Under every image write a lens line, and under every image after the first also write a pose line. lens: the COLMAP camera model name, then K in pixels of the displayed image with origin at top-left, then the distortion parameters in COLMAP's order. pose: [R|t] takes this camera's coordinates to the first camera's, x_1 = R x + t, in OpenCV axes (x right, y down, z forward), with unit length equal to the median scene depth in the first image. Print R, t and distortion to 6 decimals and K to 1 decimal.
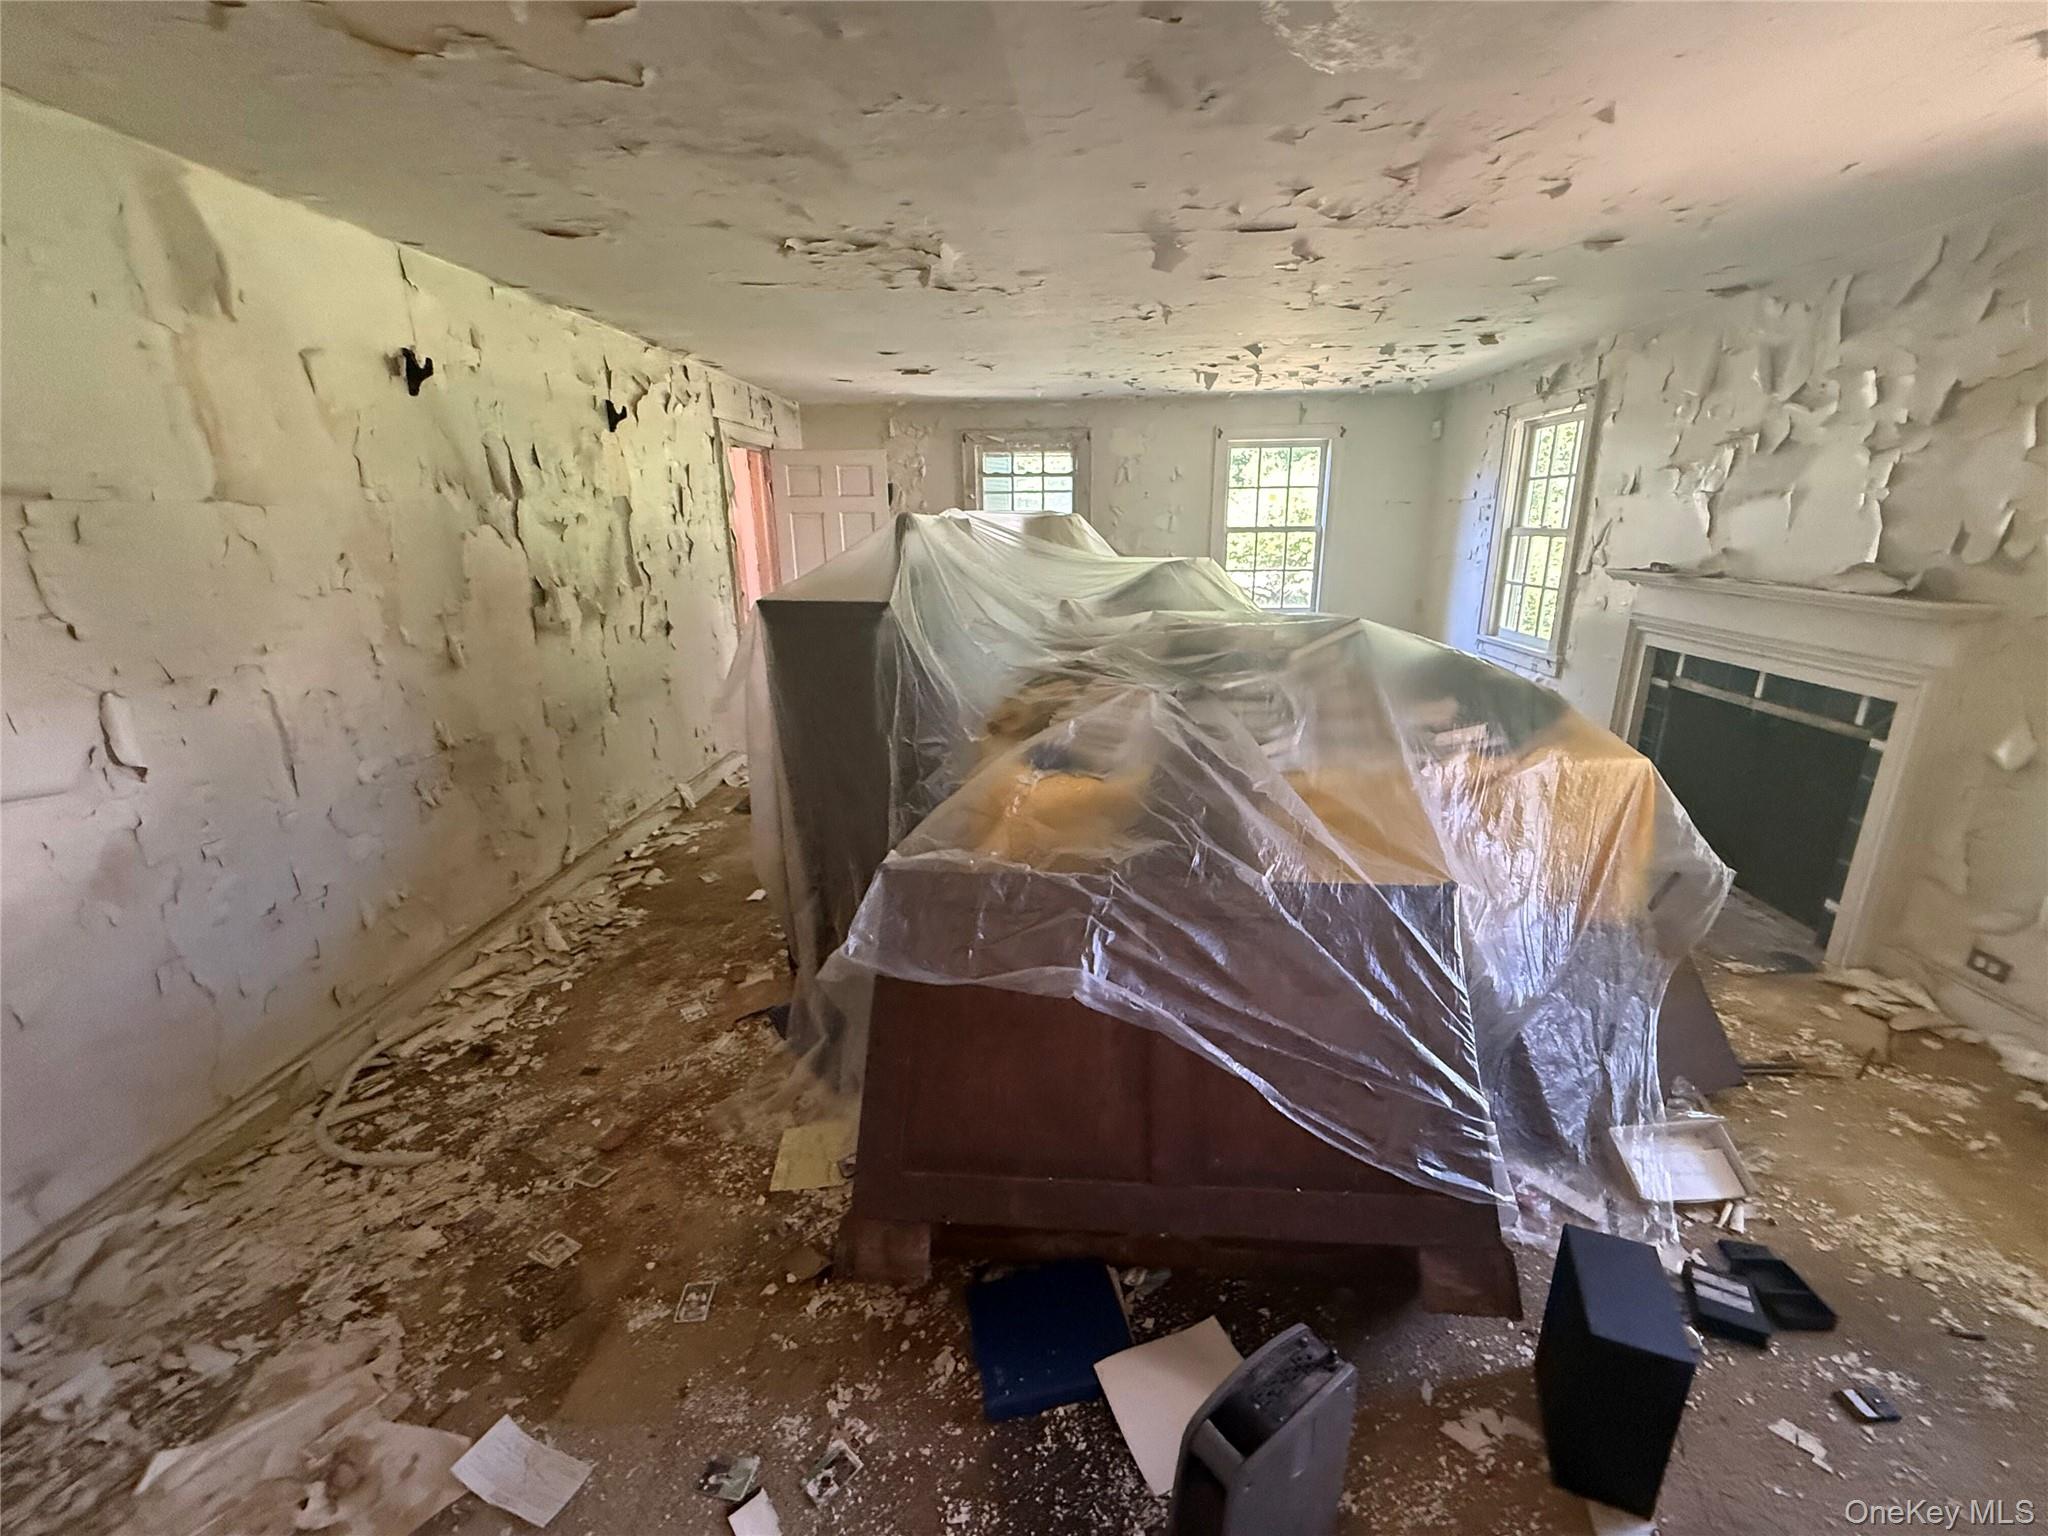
lens RADIAL K [[825.3, 0, 1023.1], [0, 825.3, 765.6], [0, 0, 1]] dist [-0.000209, -0.000067]
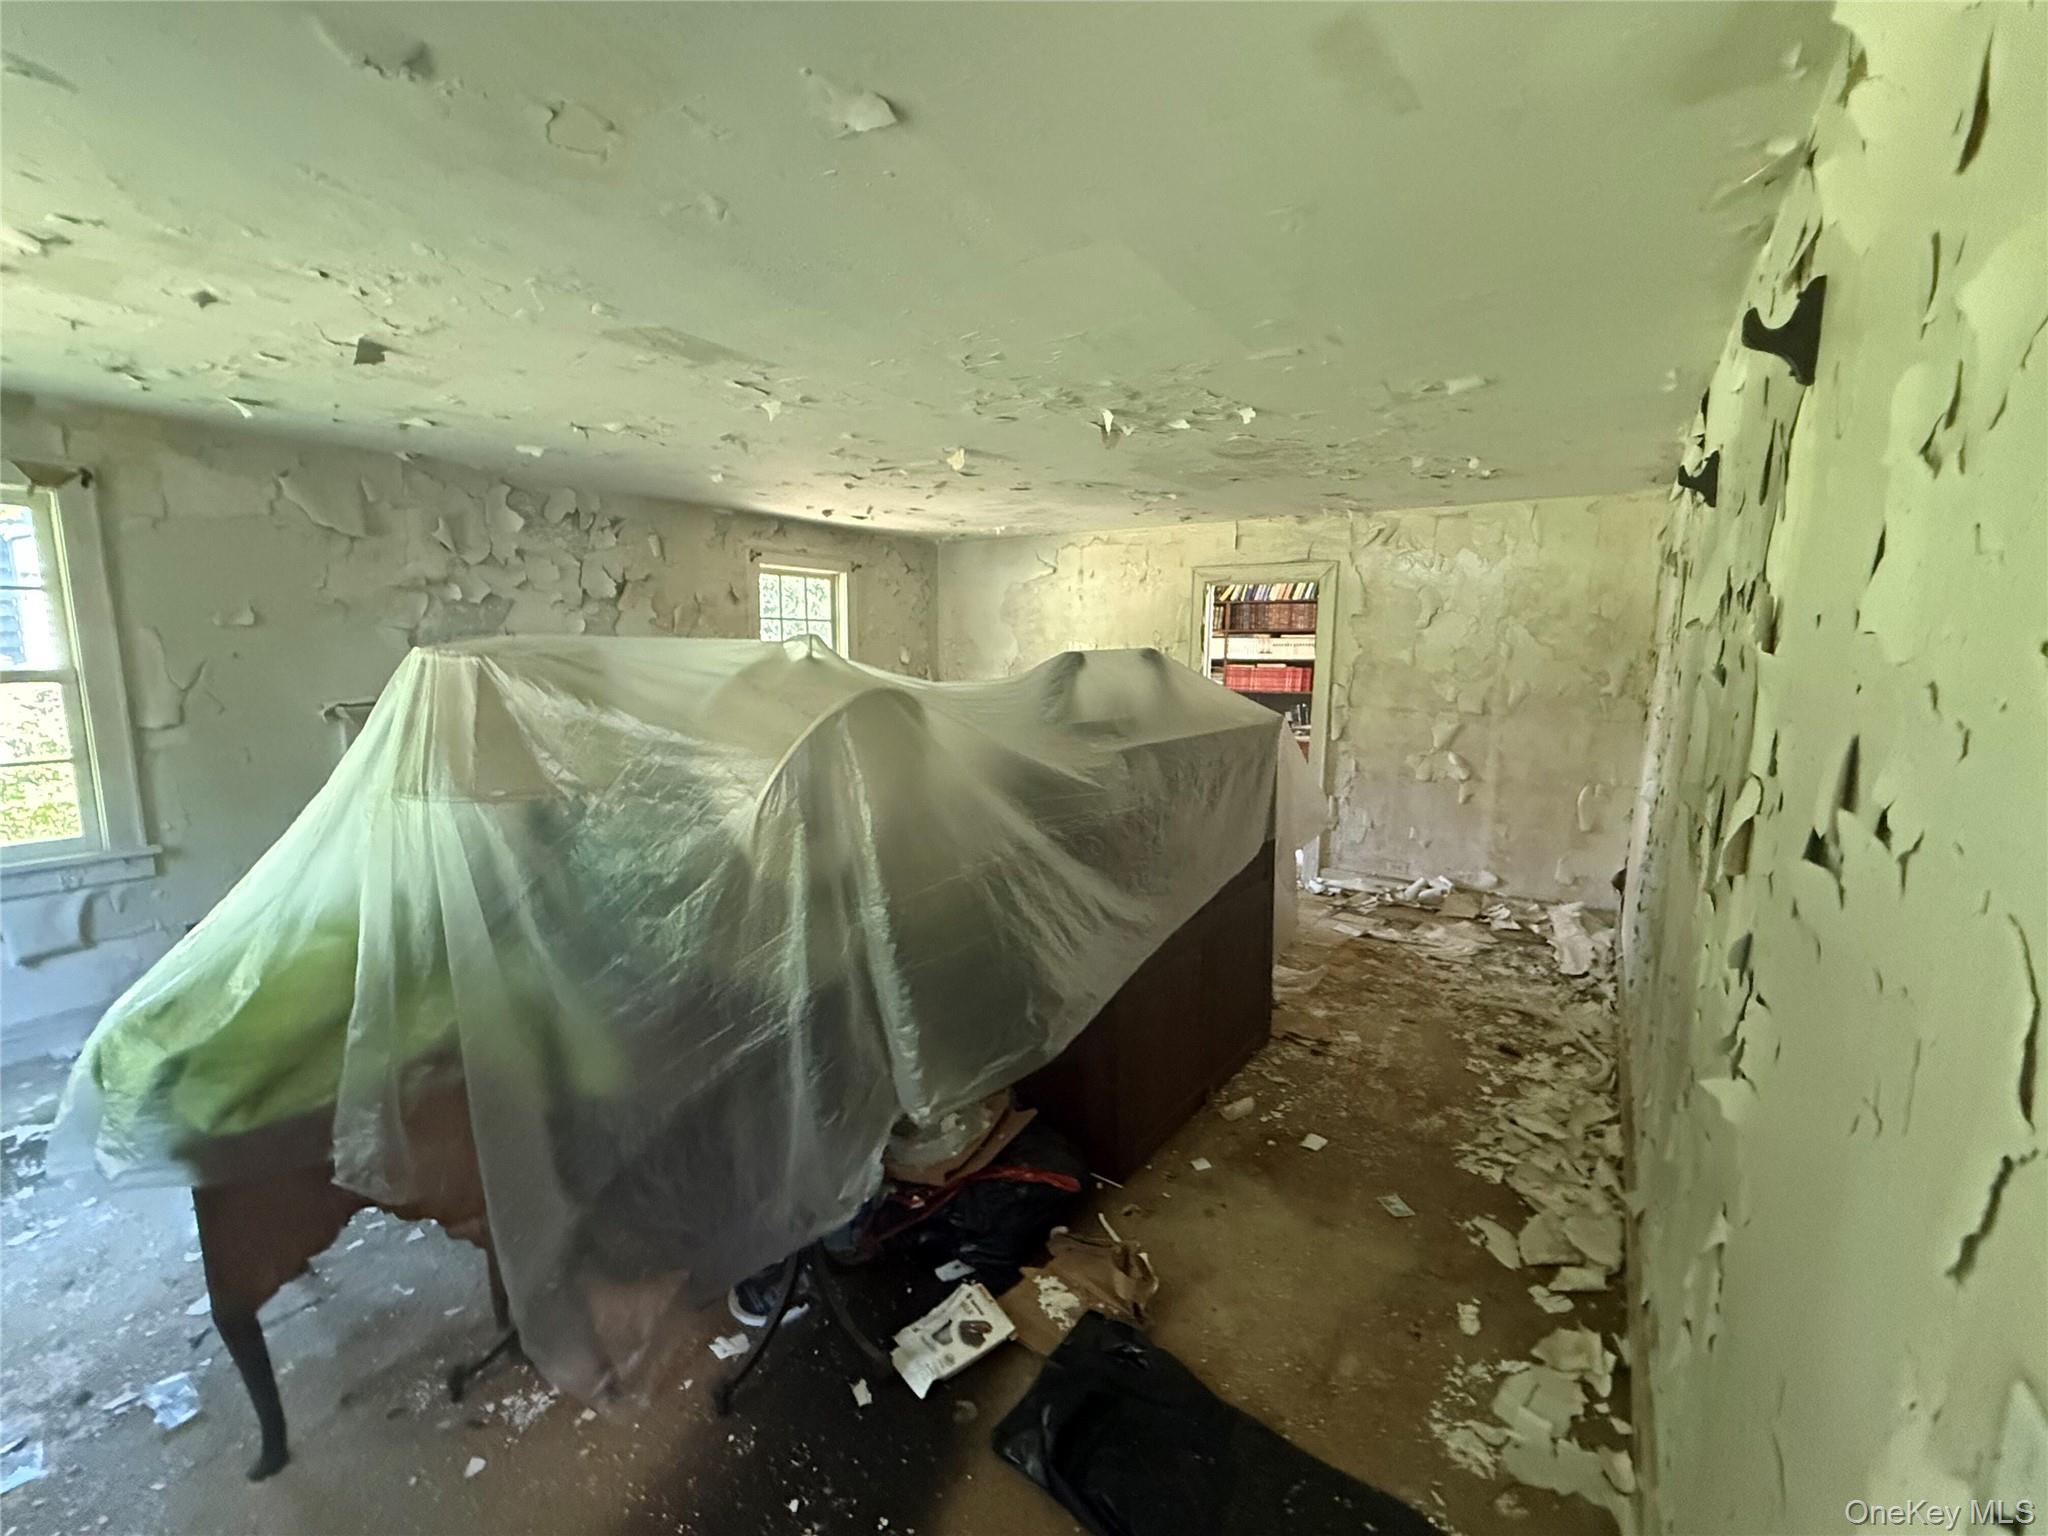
lens RADIAL K [[825.3, 0, 1020.3], [0, 825.3, 761.3], [0, 0, 1]] dist [-0.000209, -0.000067]
pose [[-0.847323, -0.074746, 0.525791, -0.473932], [0.150917, 0.915340, 0.373331, -0.491595], [-0.509183, 0.395683, -0.764309, 1.604489]]
